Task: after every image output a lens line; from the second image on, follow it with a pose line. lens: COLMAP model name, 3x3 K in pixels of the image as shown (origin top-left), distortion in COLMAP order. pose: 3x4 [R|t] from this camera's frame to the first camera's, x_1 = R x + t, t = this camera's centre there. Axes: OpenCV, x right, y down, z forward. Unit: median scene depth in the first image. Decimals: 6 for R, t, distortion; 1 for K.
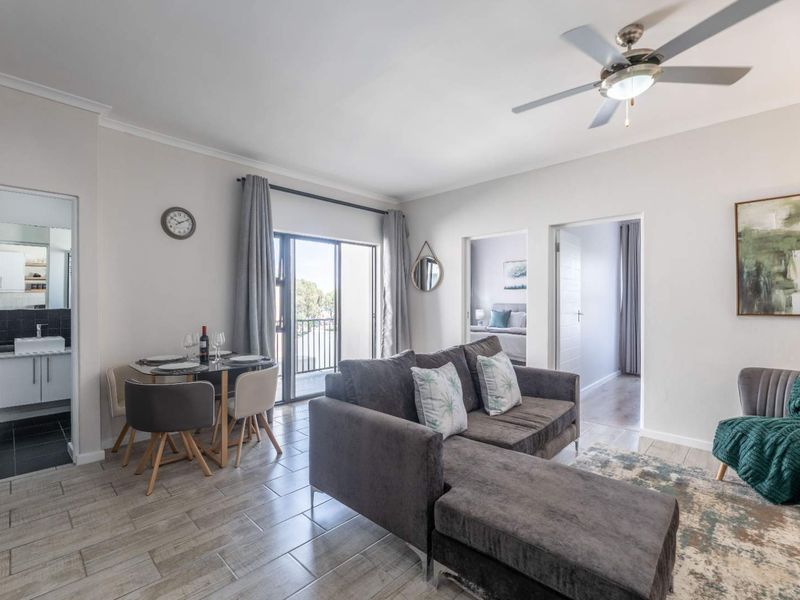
lens RADIAL K [[402.4, 0, 405.0], [0, 402.4, 302.9], [0, 0, 1]] dist [0.001386, 0.004477]
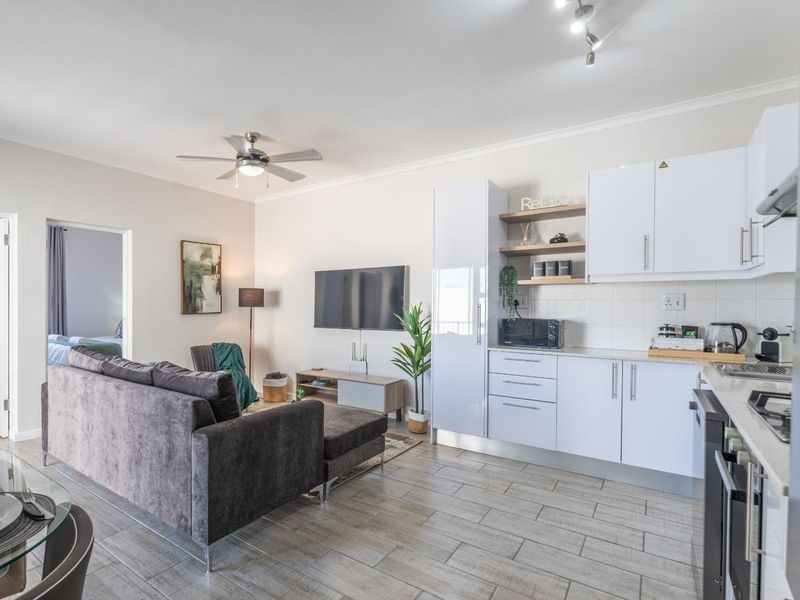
lens RADIAL K [[364.8, 0, 350.0], [0, 364.8, 308.5], [0, 0, 1]] dist [0.004572, -0.000450]
pose [[-0.111902, -0.008271, 0.993685, -0.645667], [-0.004073, 0.999961, 0.007865, -0.003890], [-0.993711, -0.003167, -0.111931, 0.545378]]
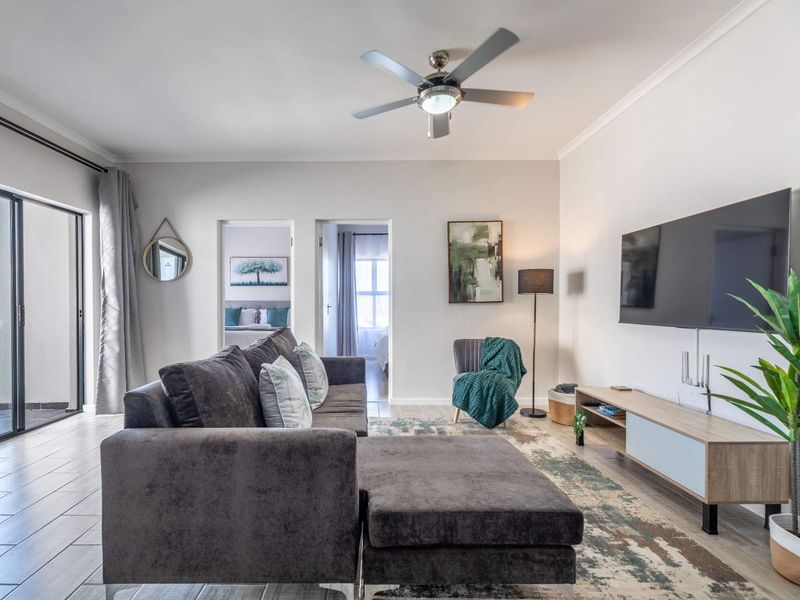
lens RADIAL K [[376.6, 0, 399.0], [0, 376.6, 307.6], [0, 0, 1]] dist [-0.003496, -0.001998]
pose [[0.710616, -0.015320, 0.703413, -0.216524], [0.012585, 0.999880, 0.009063, 0.034334], [-0.703468, 0.002412, 0.710723, 0.213243]]
